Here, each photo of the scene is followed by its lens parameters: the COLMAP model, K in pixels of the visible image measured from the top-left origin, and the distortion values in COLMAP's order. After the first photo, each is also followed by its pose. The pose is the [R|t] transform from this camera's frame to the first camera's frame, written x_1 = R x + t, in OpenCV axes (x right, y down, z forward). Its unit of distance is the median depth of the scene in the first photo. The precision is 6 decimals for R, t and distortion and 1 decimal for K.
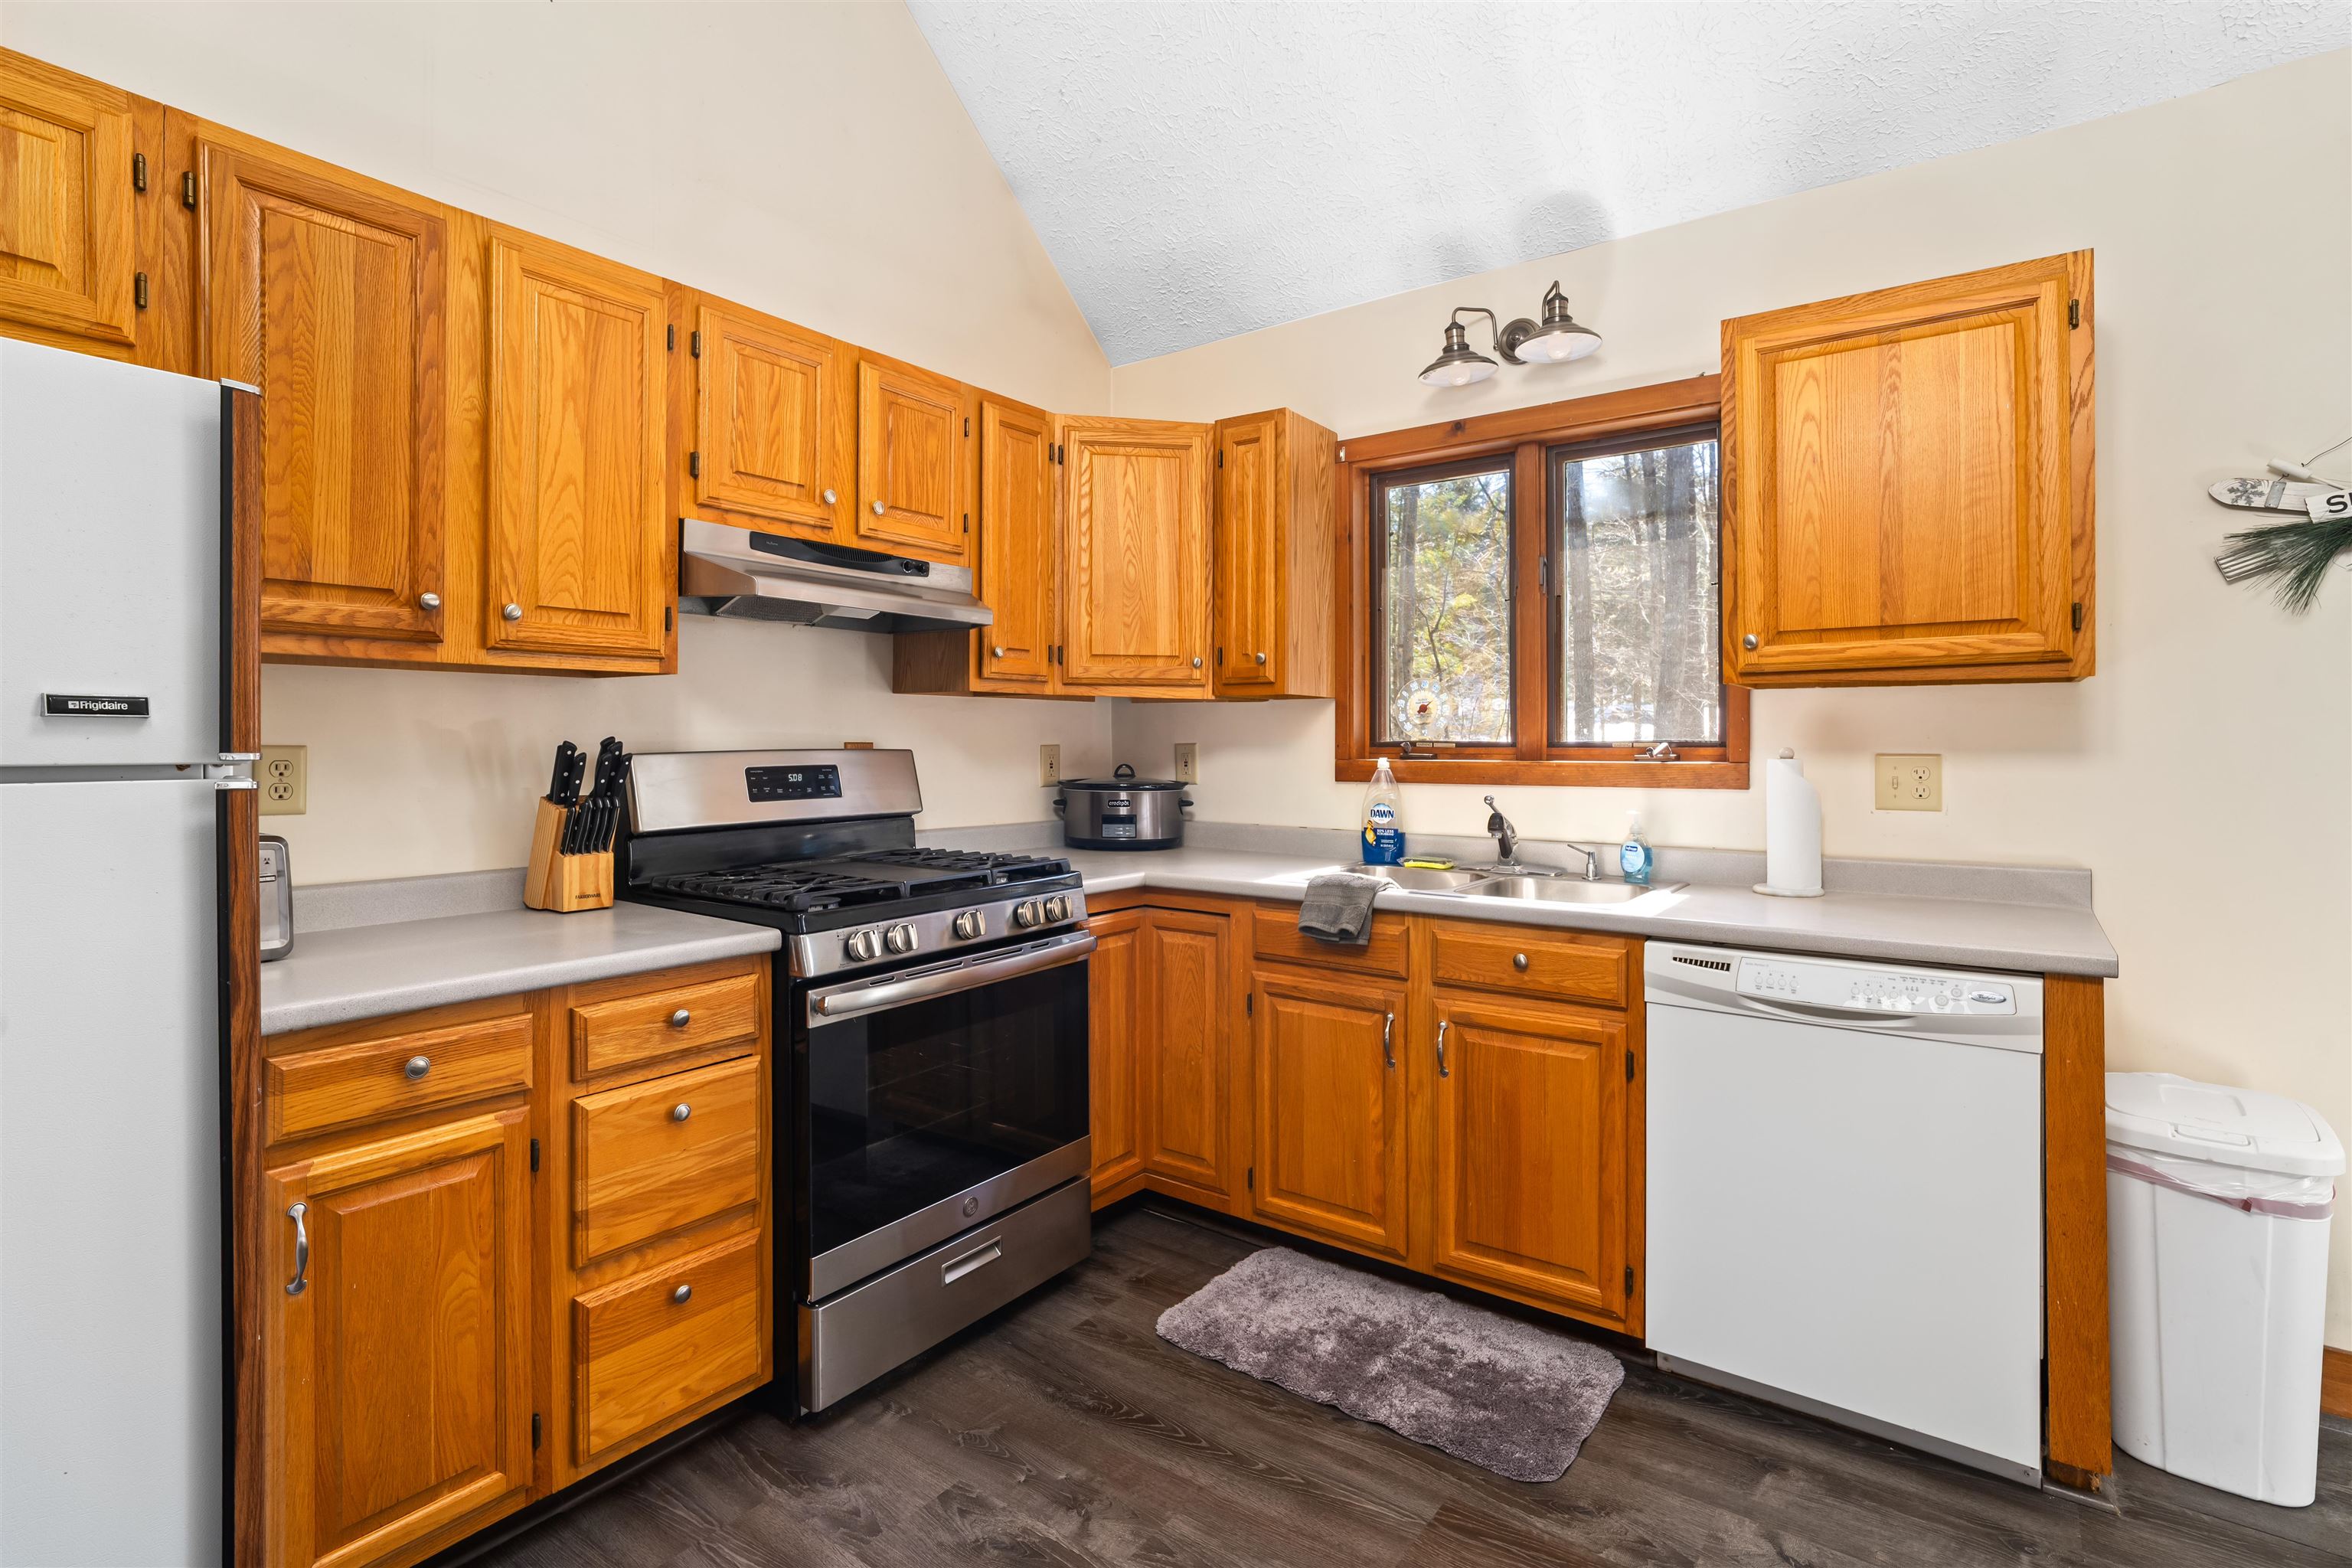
lens RADIAL K [[1129.2, 0, 1180.3], [0, 1129.2, 743.0], [0, 0, 1]] dist [-0.014883, 0.008049]
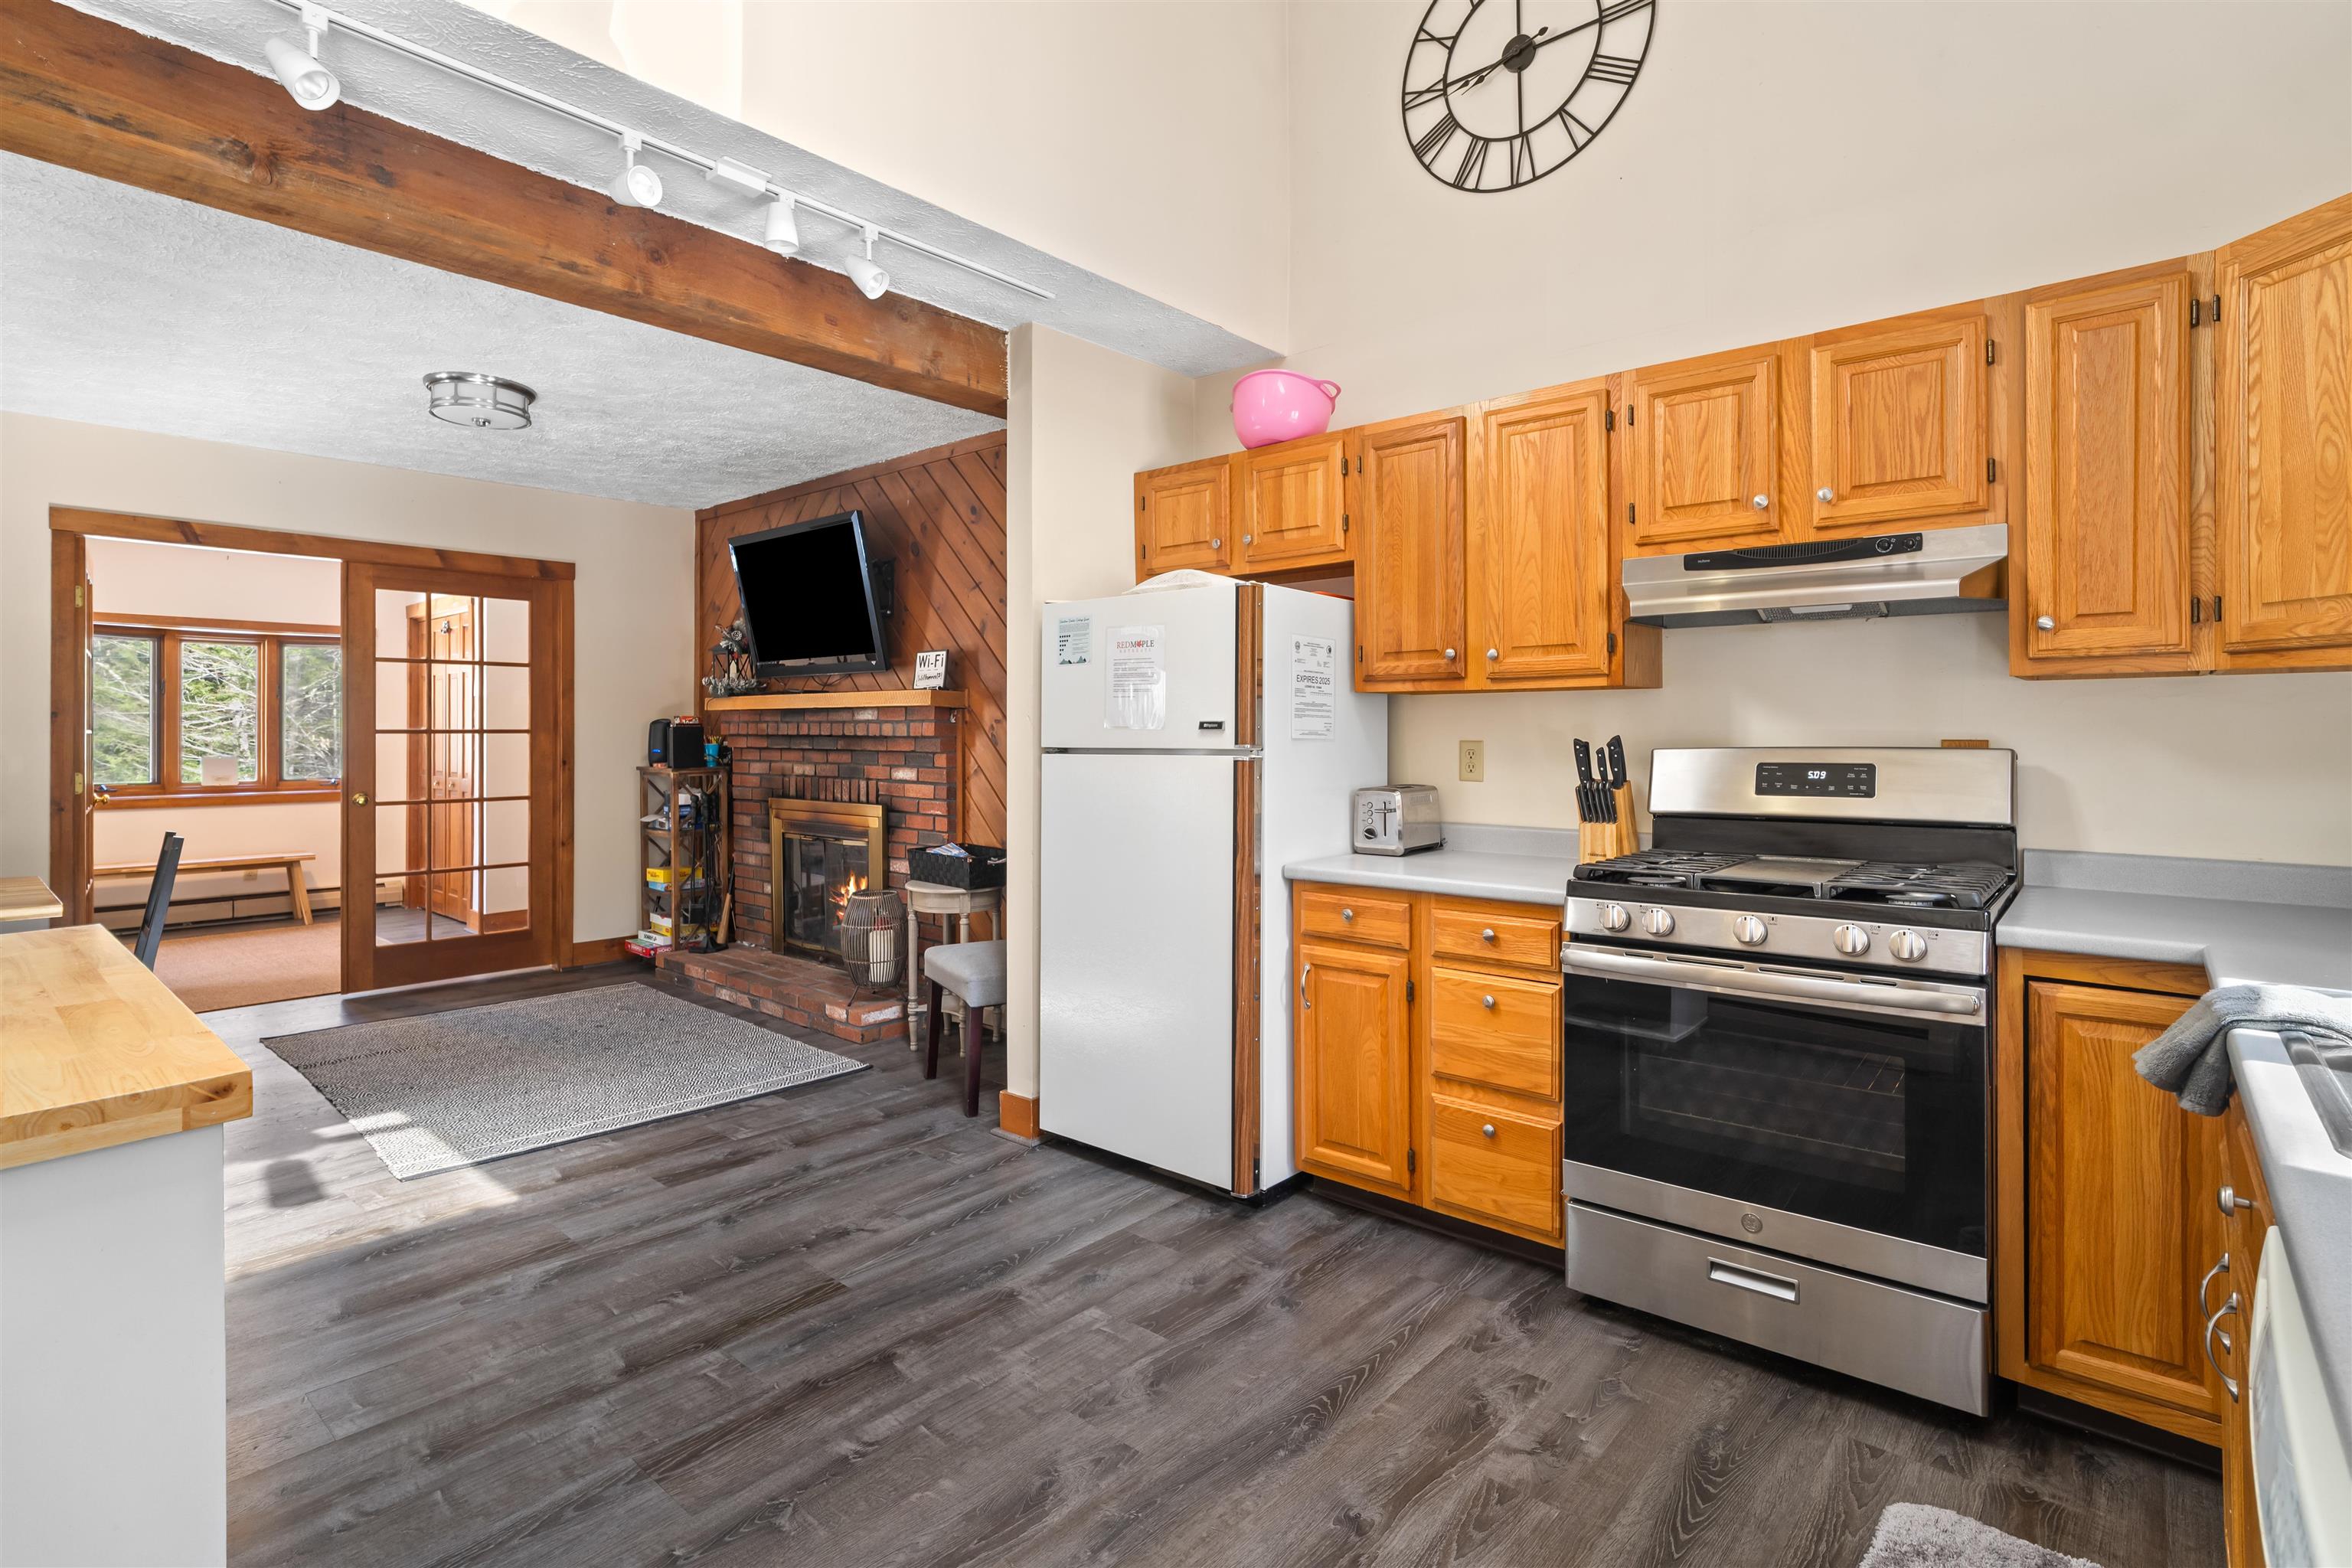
lens RADIAL K [[1135.6, 0, 1173.7], [0, 1135.6, 734.2], [0, 0, 1]] dist [-0.014748, 0.008647]
pose [[-0.087551, 0.000286, -0.996160, 0.790903], [0.001800, 0.999998, 0.000129, -0.007099], [0.996158, -0.001782, -0.087551, 0.571747]]
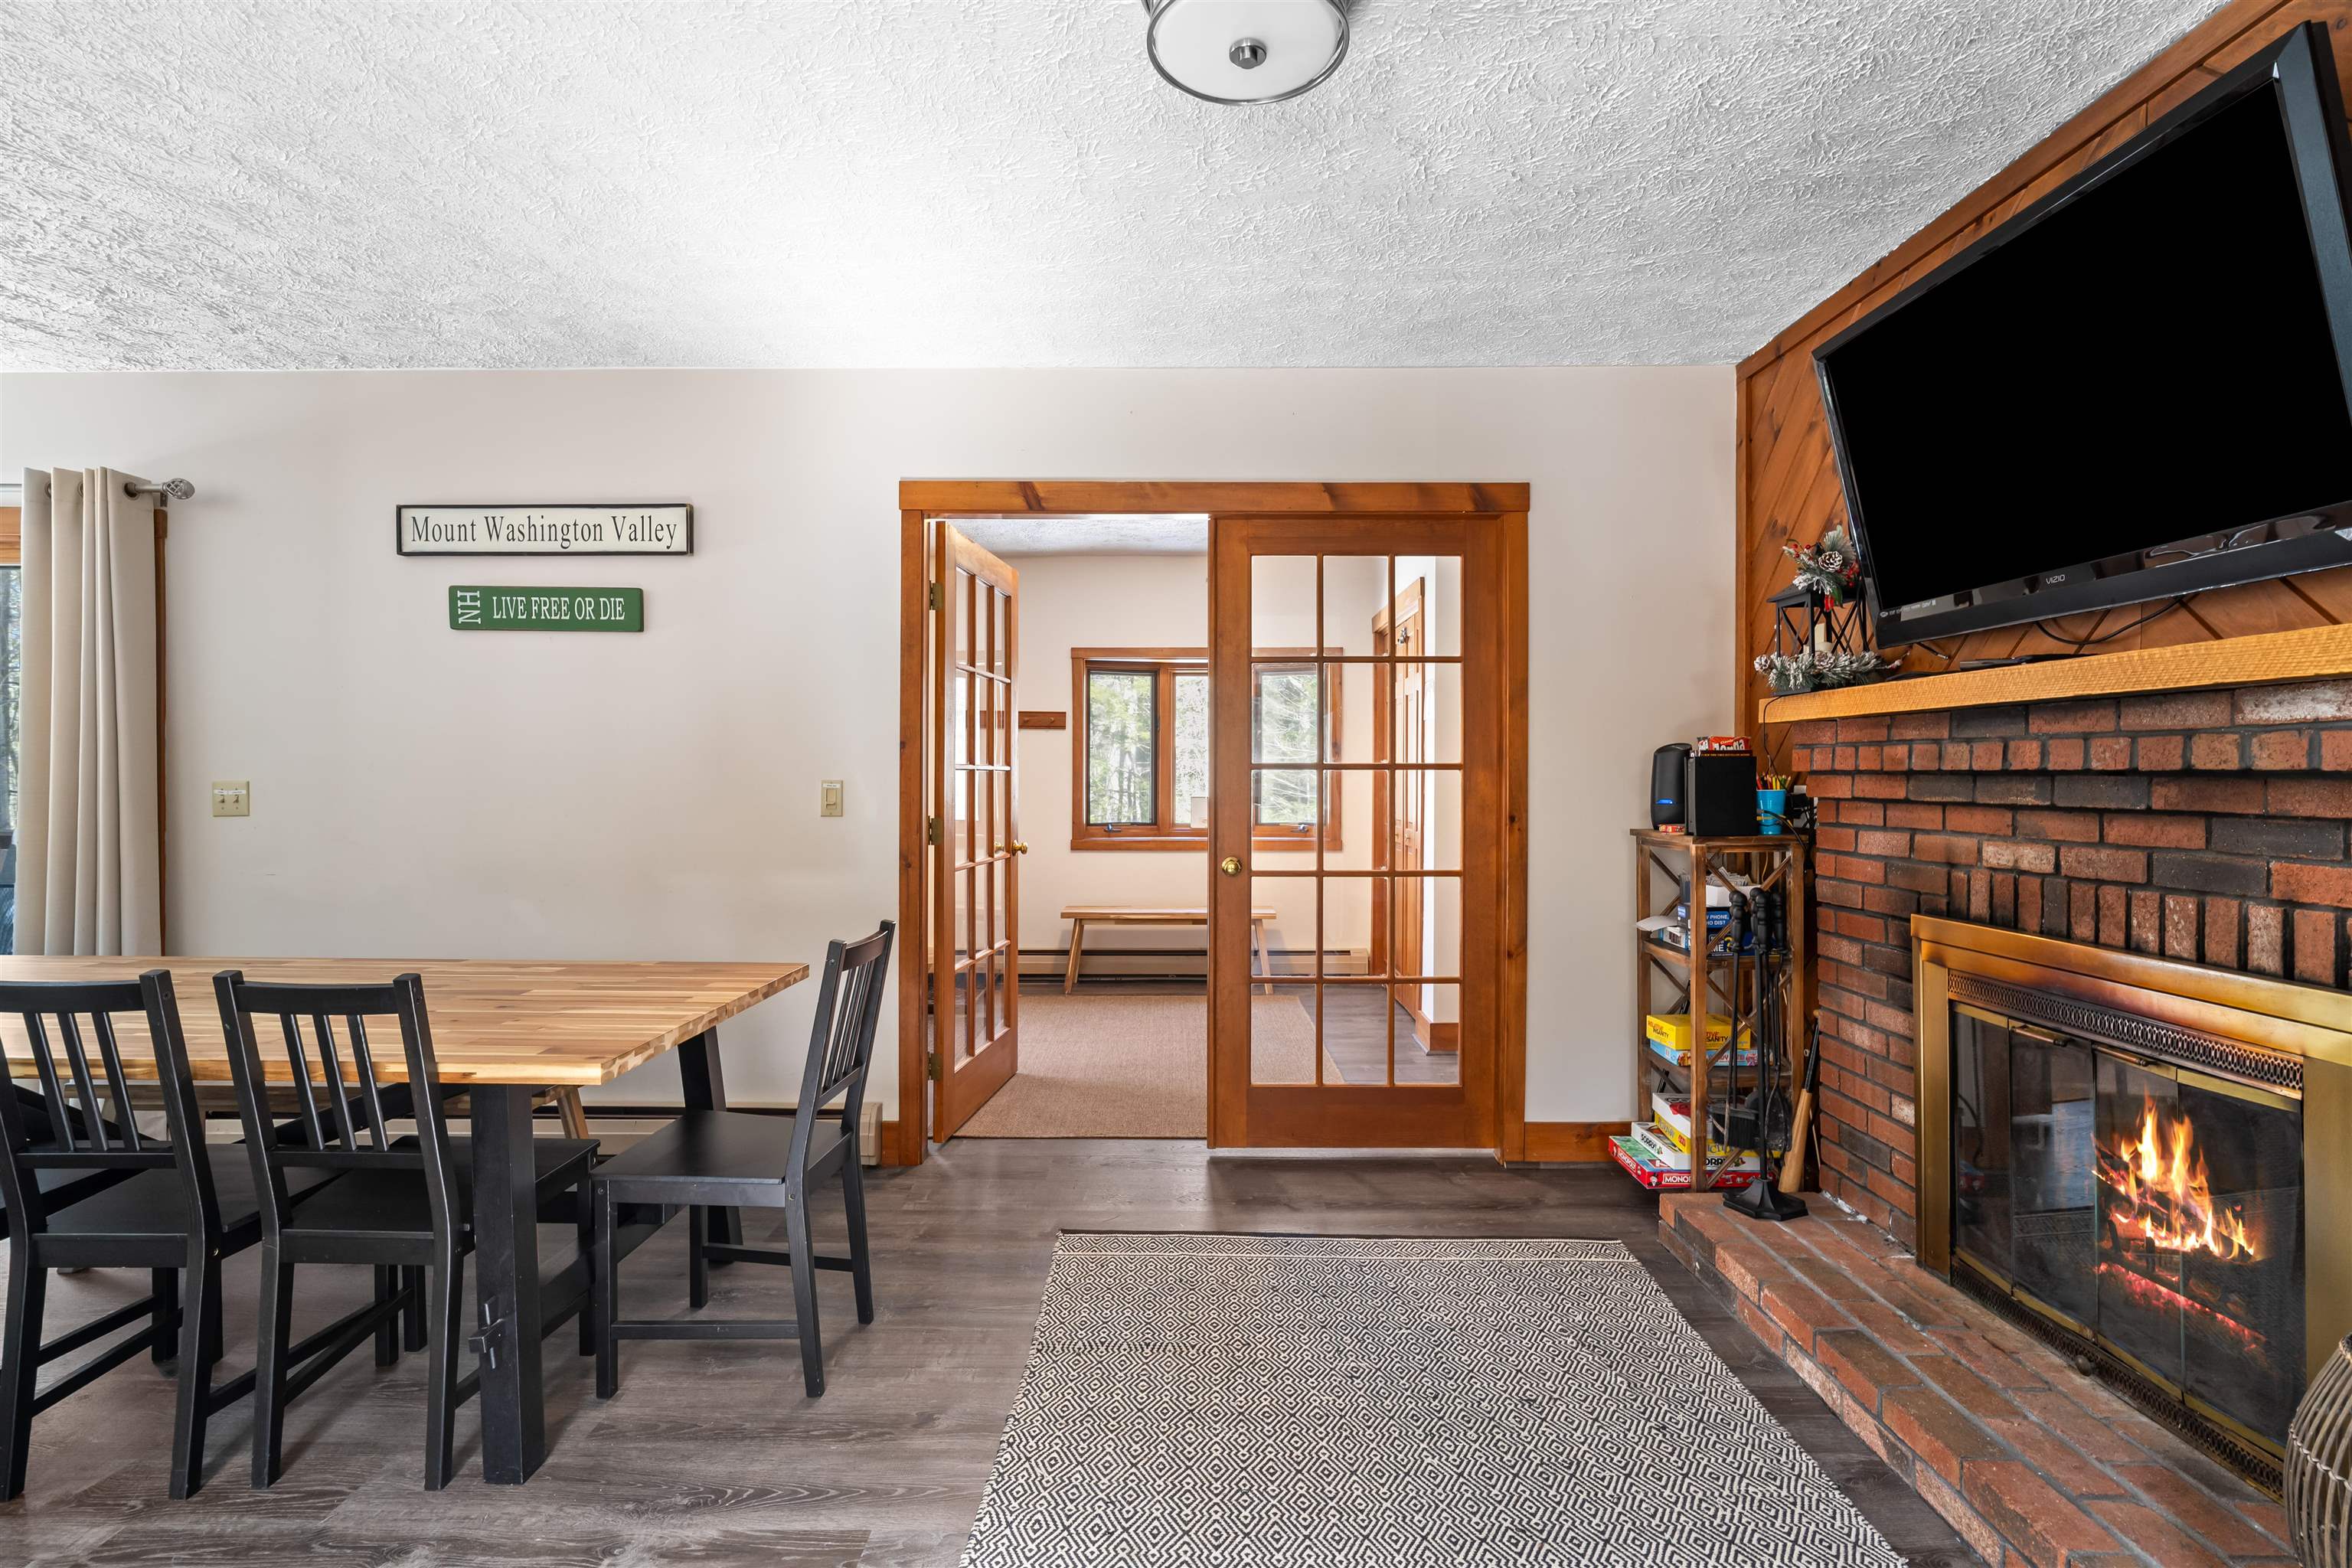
lens RADIAL K [[1108.1, 0, 1187.5], [0, 1108.1, 778.7], [0, 0, 1]] dist [-0.008290, 0.000730]
pose [[-0.808427, -0.000528, -0.588596, -0.389385], [-0.000915, 1.000000, 0.000360, 0.000317], [0.588596, 0.000829, -0.808427, -0.067139]]
